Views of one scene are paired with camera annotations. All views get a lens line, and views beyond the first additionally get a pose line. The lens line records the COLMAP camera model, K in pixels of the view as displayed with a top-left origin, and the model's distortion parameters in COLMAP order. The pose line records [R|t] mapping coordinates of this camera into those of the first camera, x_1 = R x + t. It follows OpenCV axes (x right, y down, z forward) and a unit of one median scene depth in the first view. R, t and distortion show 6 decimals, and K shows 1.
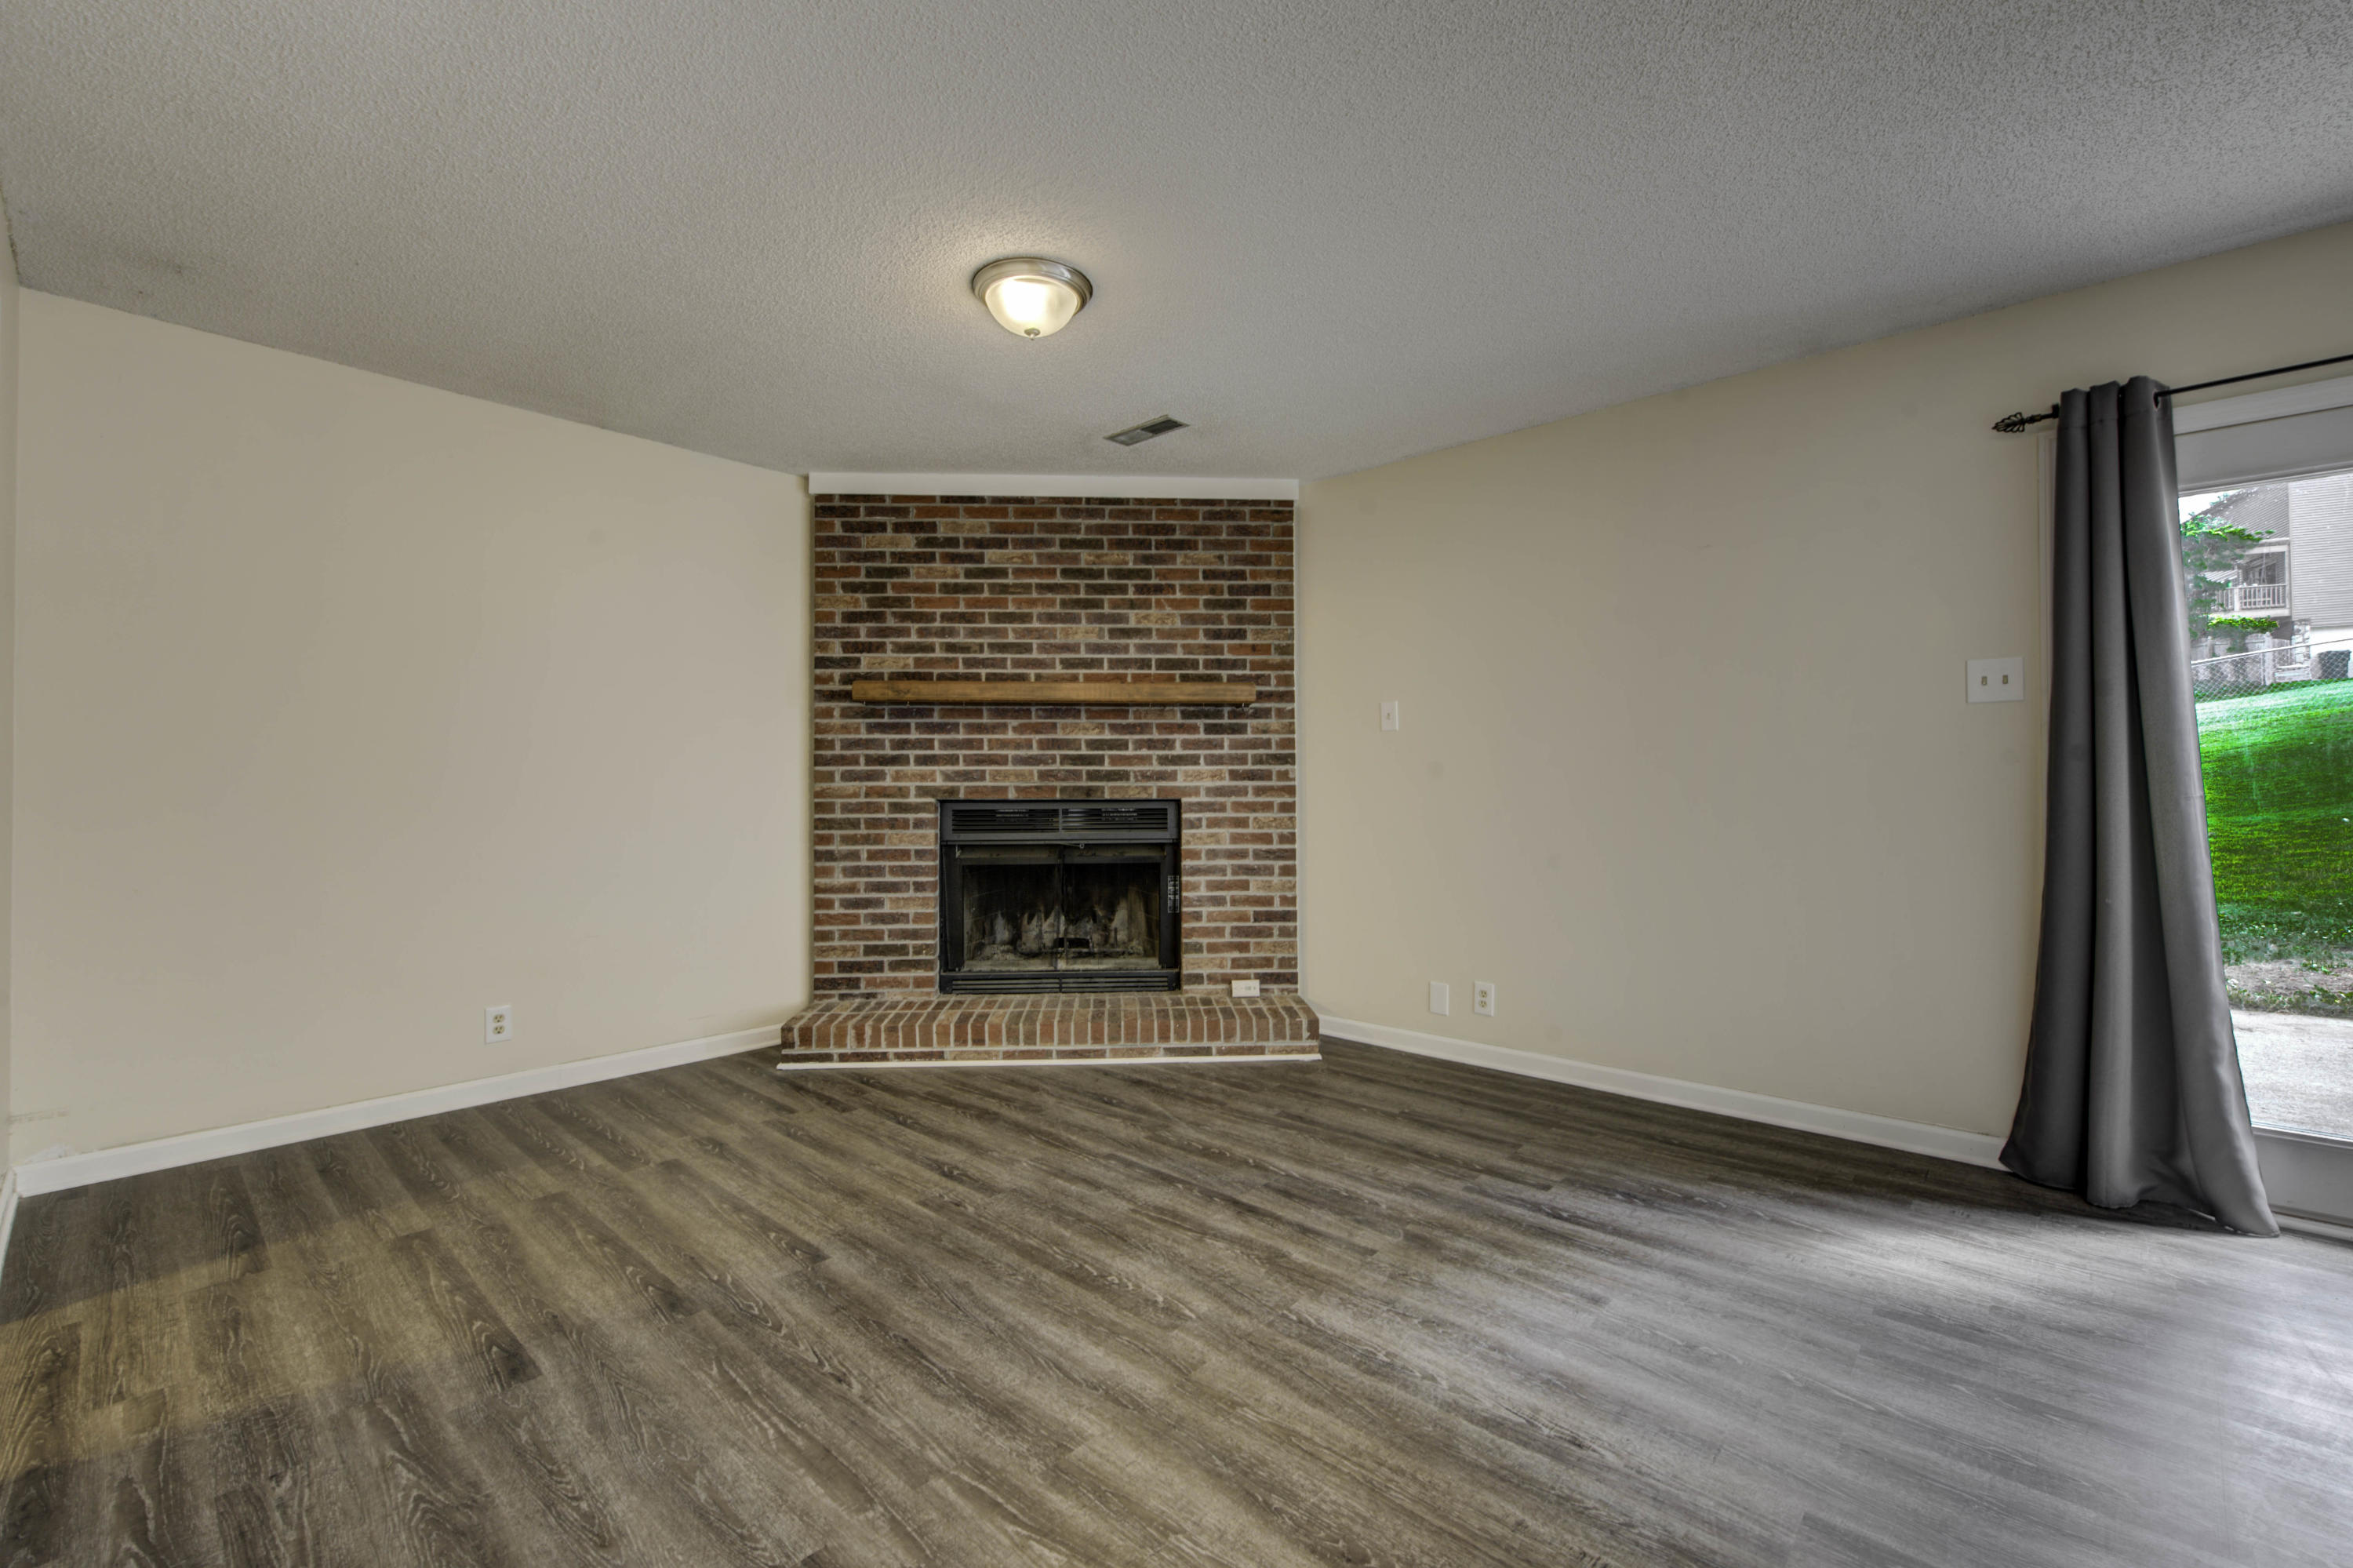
lens RADIAL K [[966.3, 0, 1175.5], [0, 966.3, 777.9], [0, 0, 1]] dist [0.004483, -0.004542]
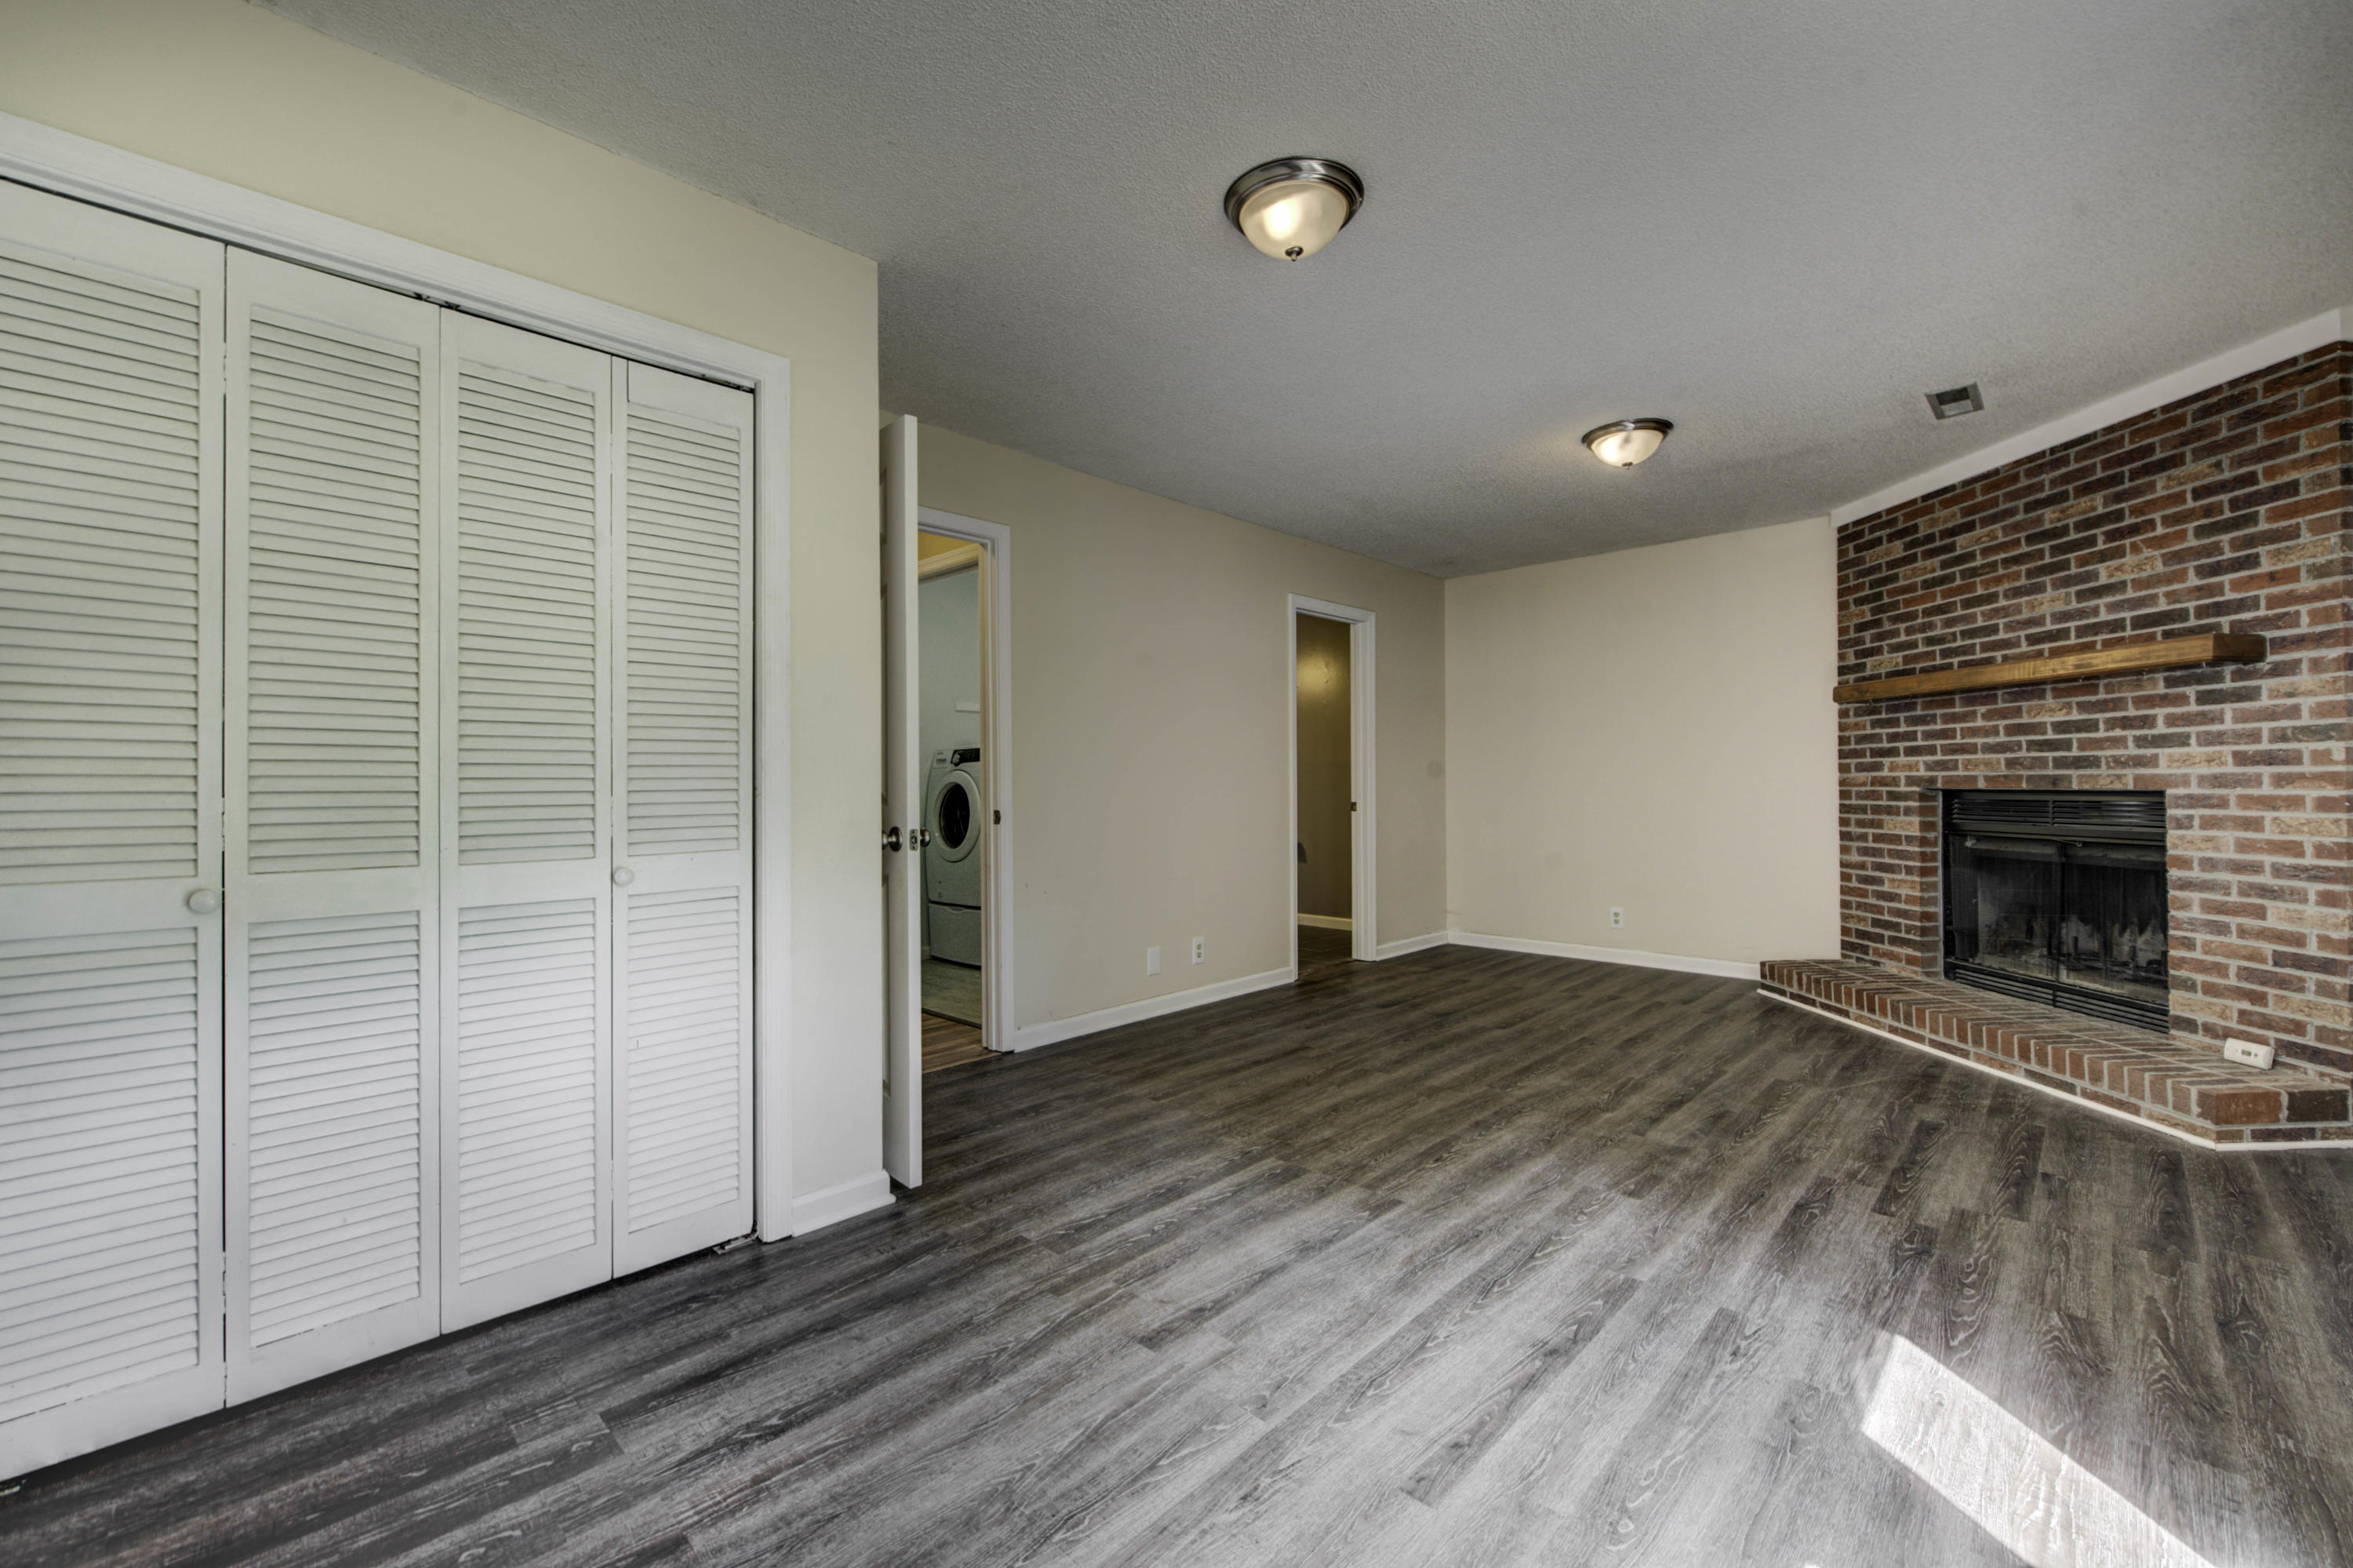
lens RADIAL K [[966.3, 0, 1175.5], [0, 966.3, 777.9], [0, 0, 1]] dist [0.004483, -0.004542]
pose [[-0.026471, -0.002878, -0.999645, 0.813666], [0.016944, 0.999851, -0.003328, 0.000677], [0.999506, -0.017026, -0.026418, 0.220435]]
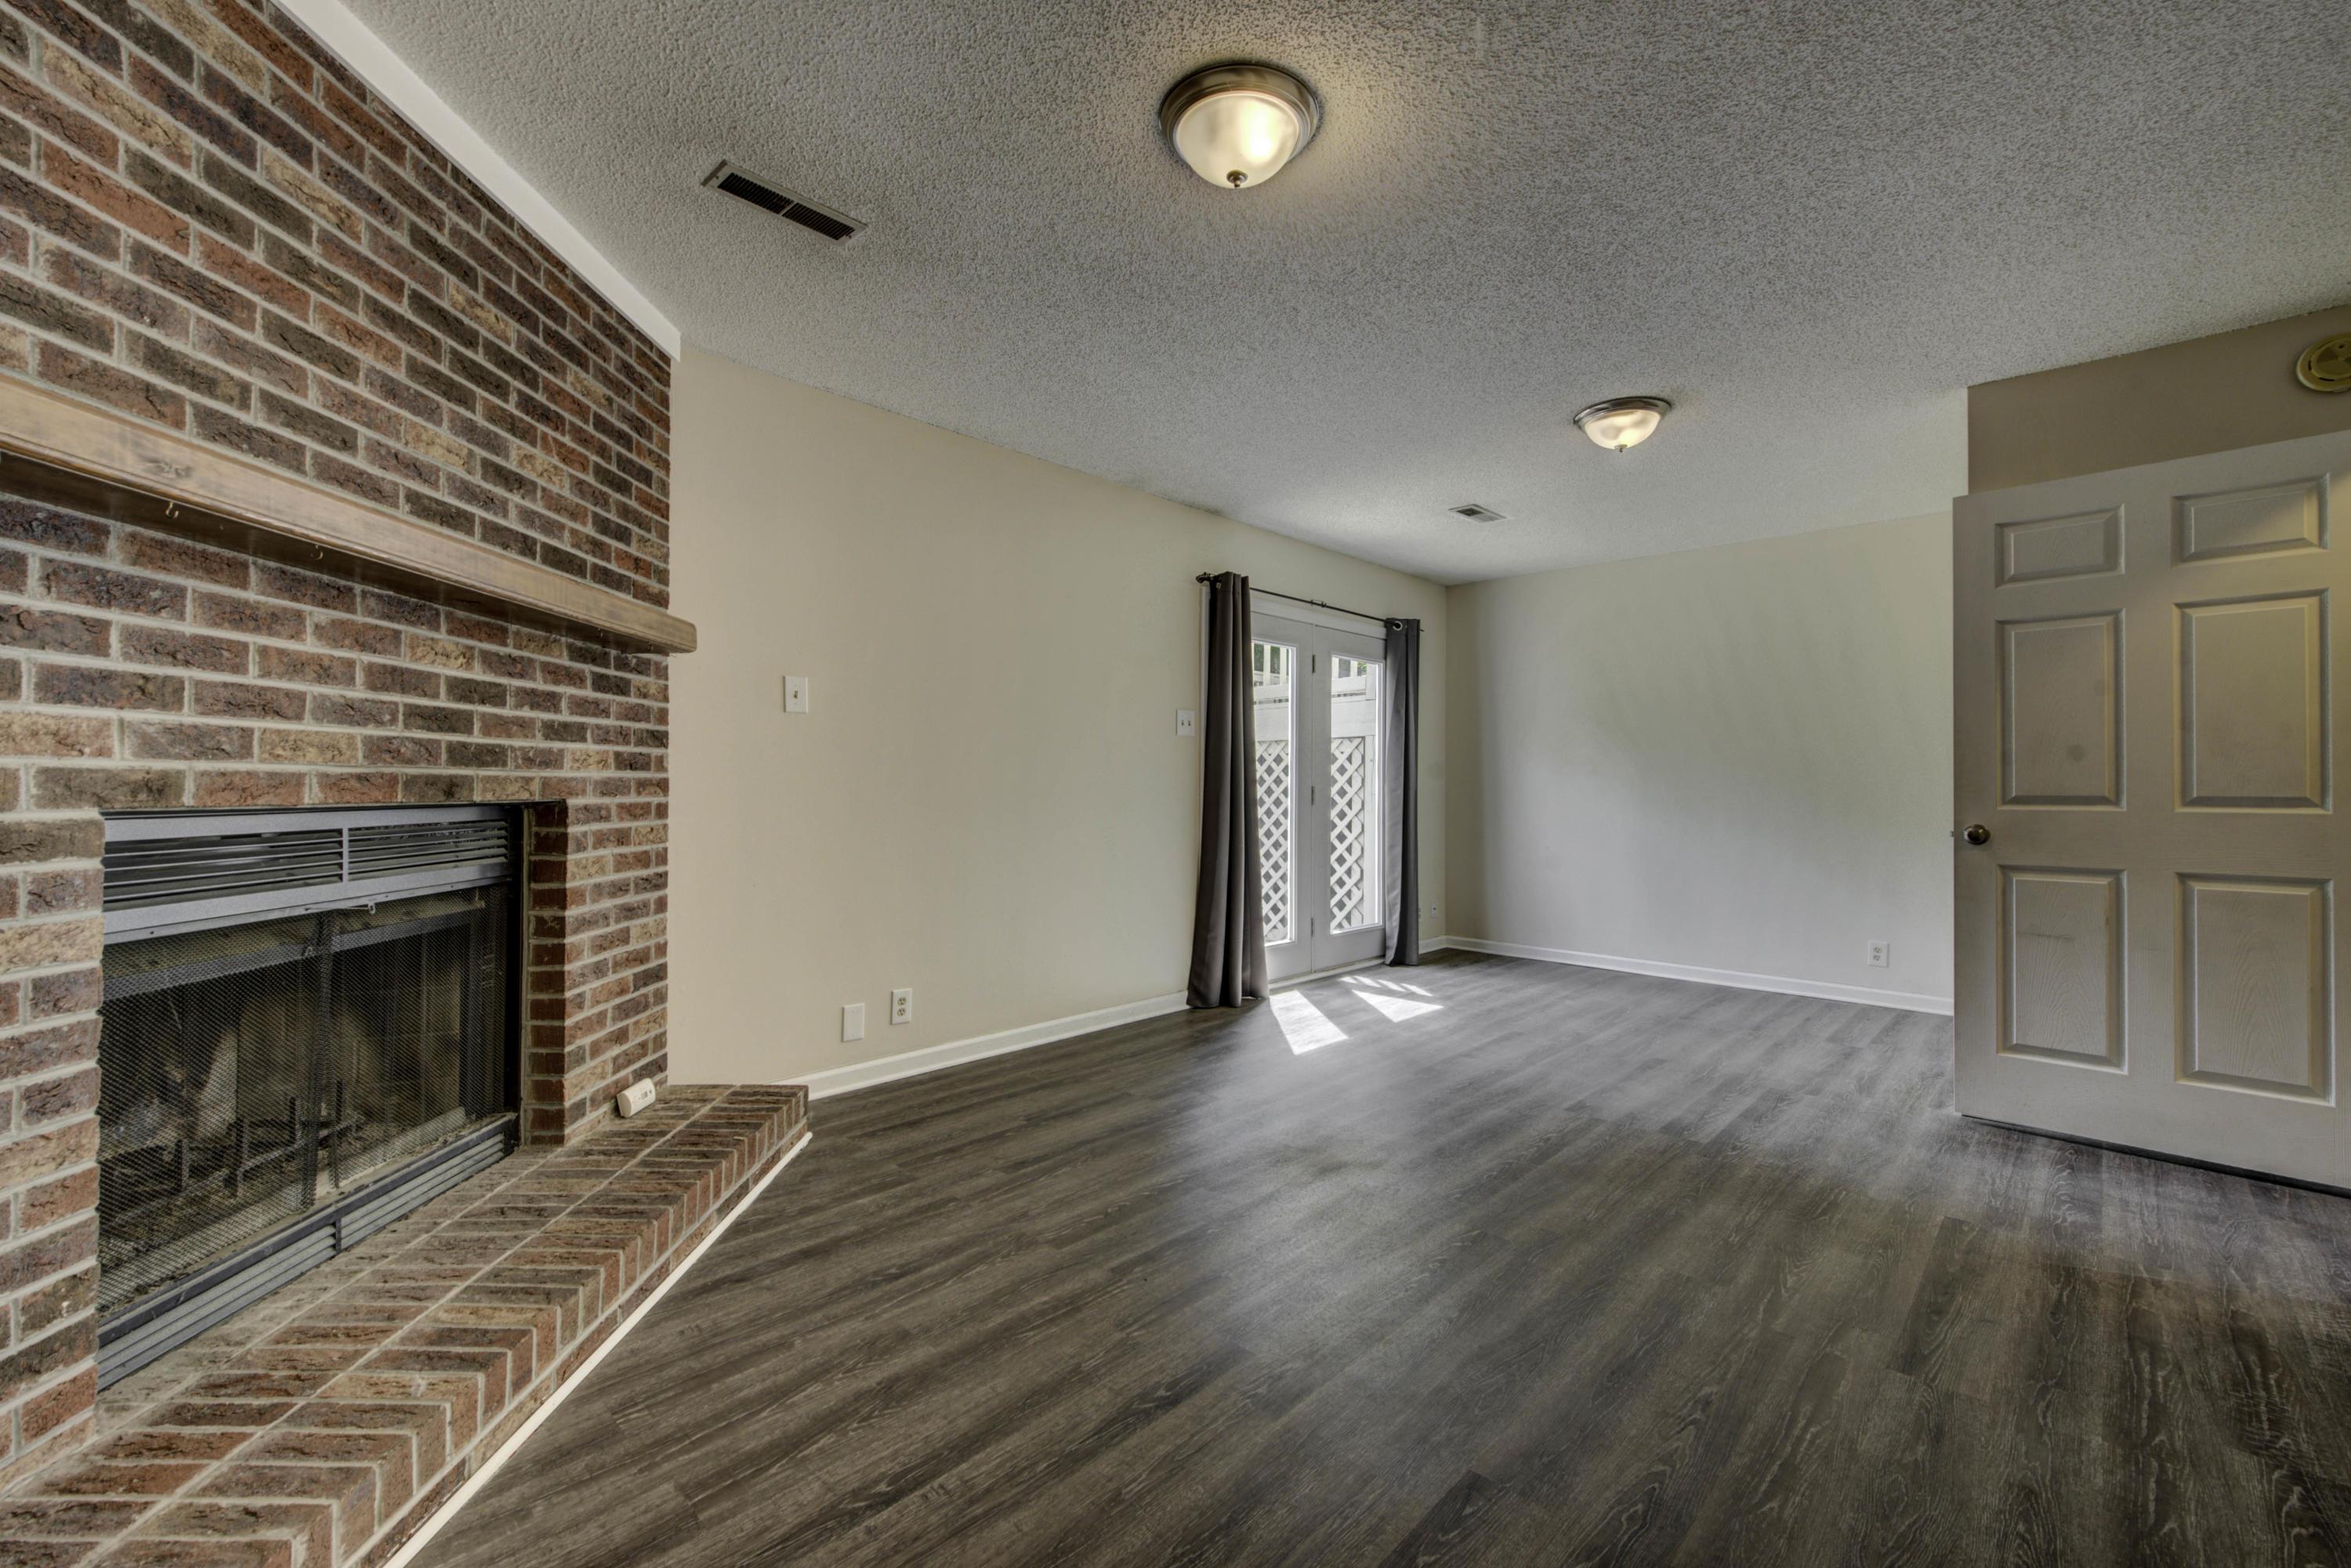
lens RADIAL K [[965.4, 0, 1174.5], [0, 965.4, 777.9], [0, 0, 1]] dist [0.004483, -0.004542]
pose [[0.024243, 0.010118, 0.999655, -0.554499], [-0.017404, 0.999802, -0.009698, 0.007858], [-0.999555, -0.017162, 0.024414, 0.633737]]
